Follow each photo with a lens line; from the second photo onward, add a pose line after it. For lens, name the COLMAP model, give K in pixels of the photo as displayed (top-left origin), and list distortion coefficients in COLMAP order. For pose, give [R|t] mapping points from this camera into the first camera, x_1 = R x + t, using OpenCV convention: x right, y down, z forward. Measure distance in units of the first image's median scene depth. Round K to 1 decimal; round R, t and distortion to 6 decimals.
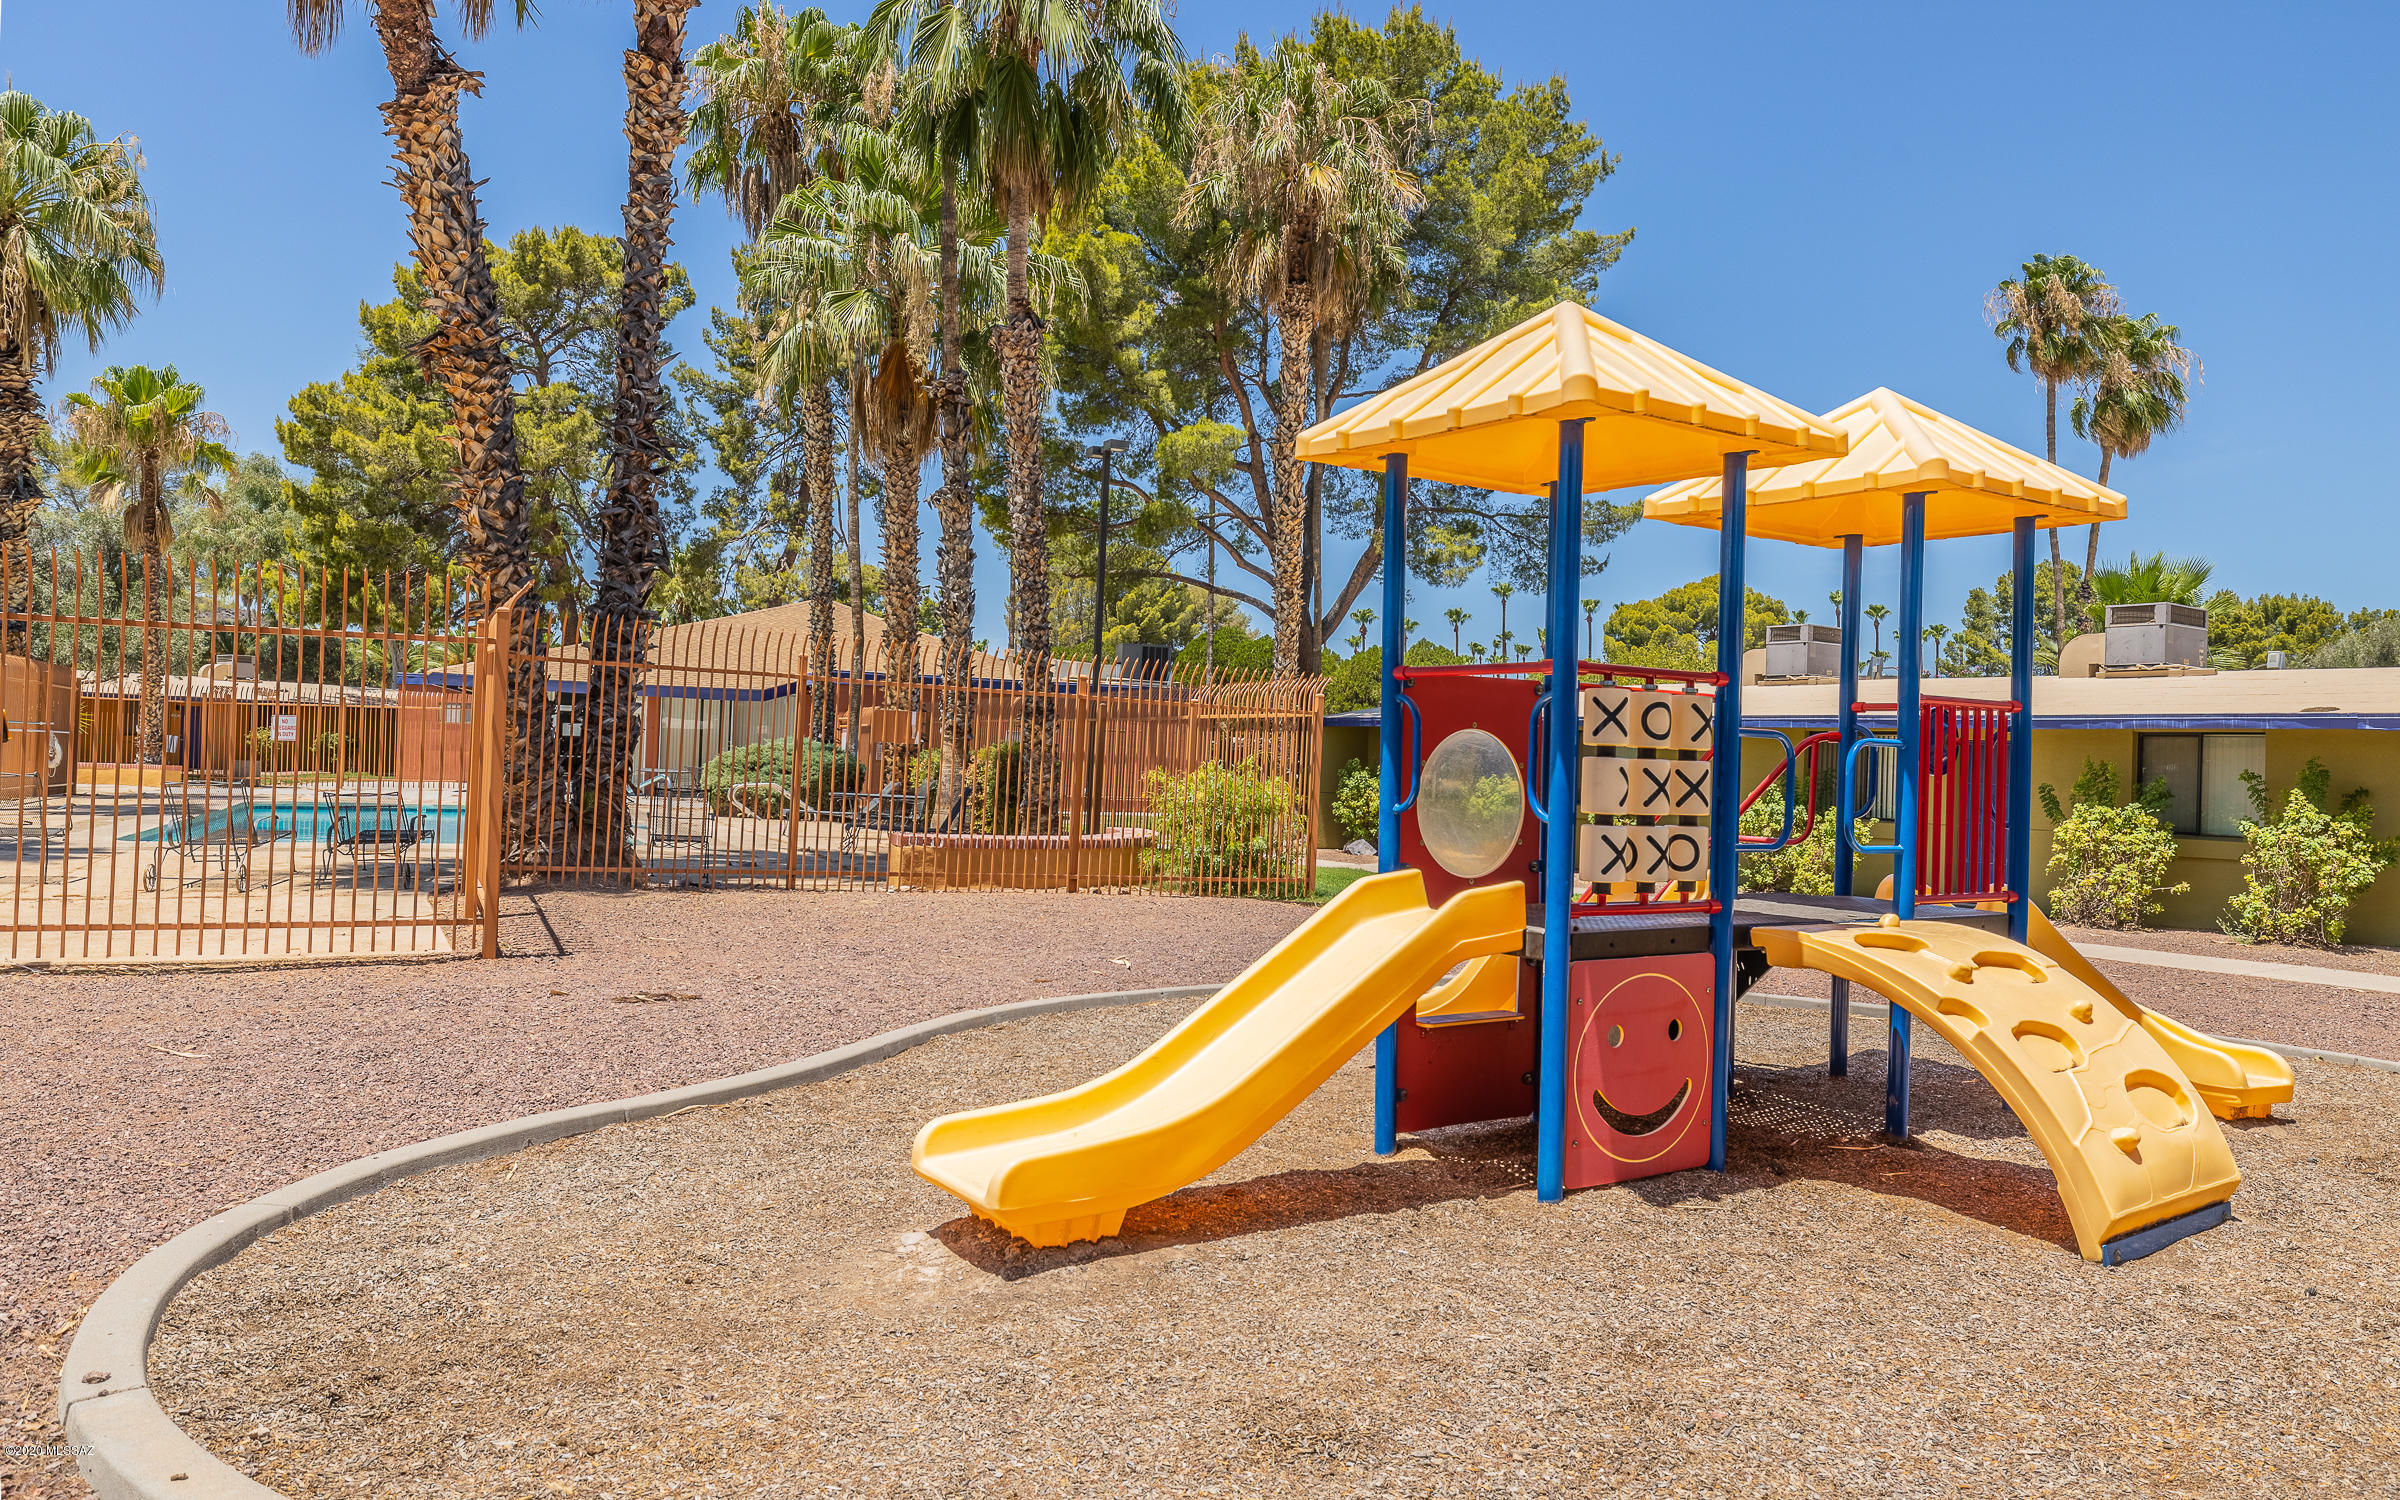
lens RADIAL K [[1725.6, 0, 1200.0], [0, 1725.6, 750.0], [0, 0, 1]] dist [-0.003702, -0.000888]
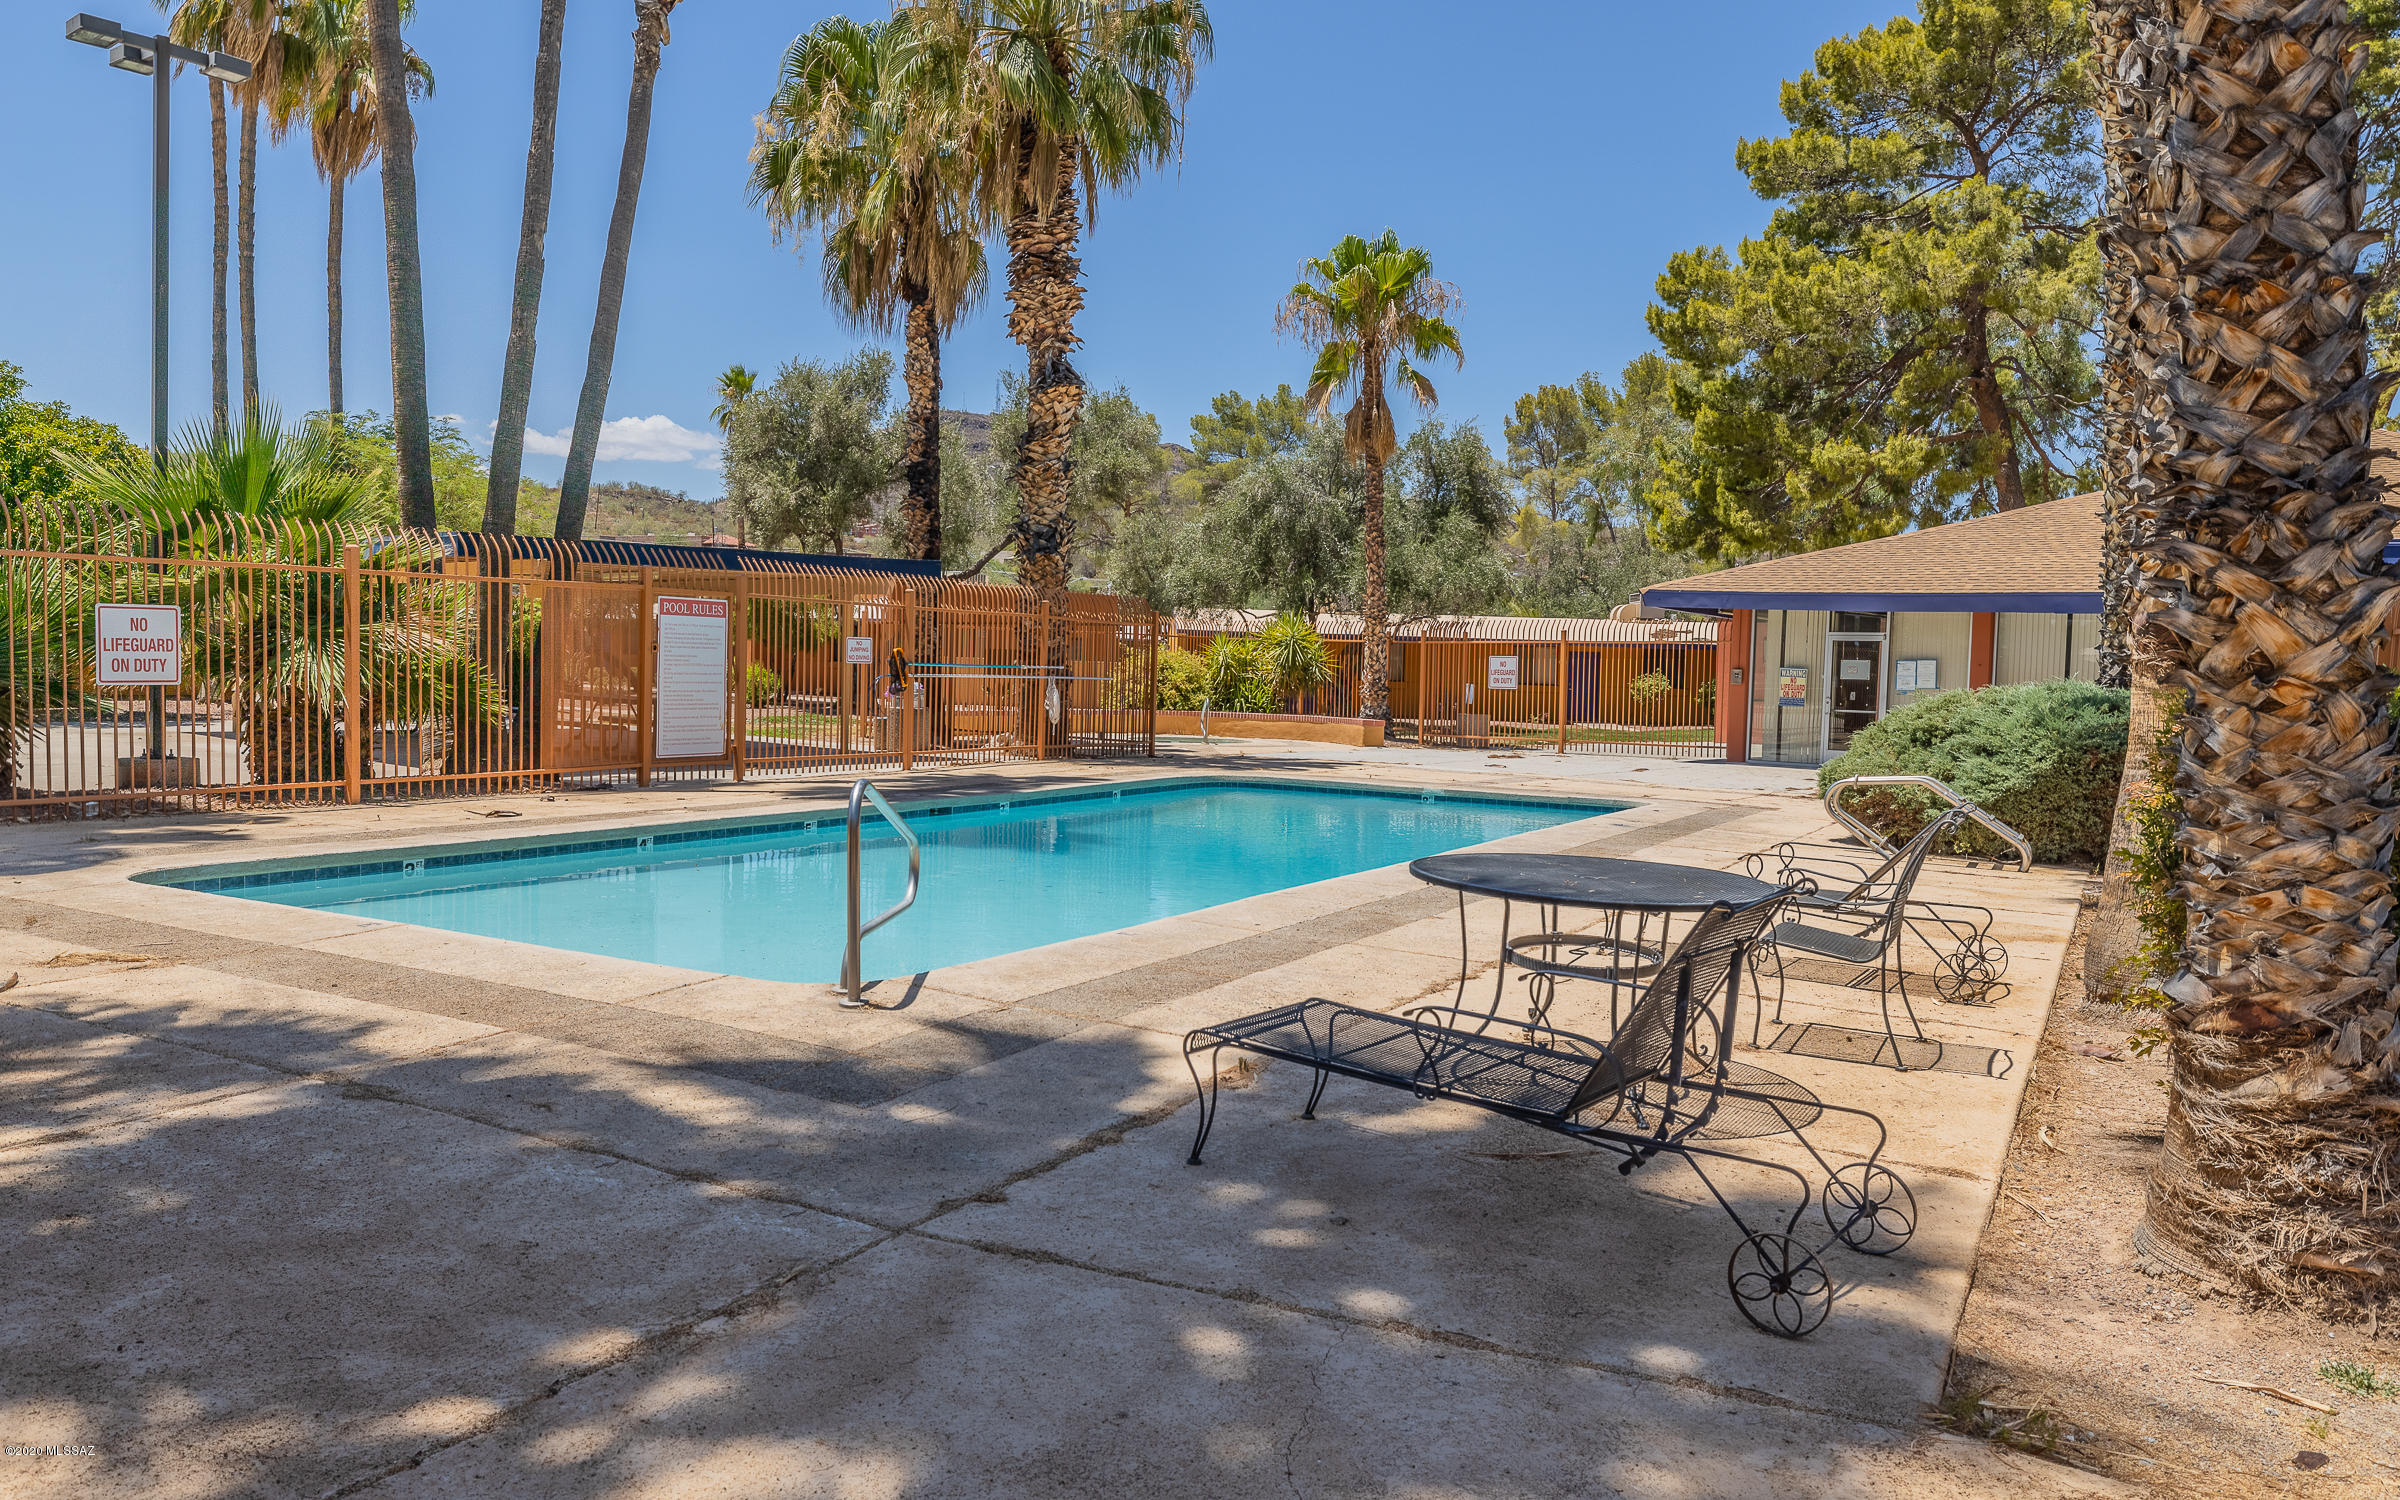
lens RADIAL K [[1725.6, 0, 1200.0], [0, 1725.6, 750.0], [0, 0, 1]] dist [-0.003702, -0.000888]
pose [[0.600502, 0.017409, -0.799434, 0.005753], [0.003388, 0.999699, 0.024315, 0.002211], [0.799616, -0.017310, 0.600262, 0.326642]]
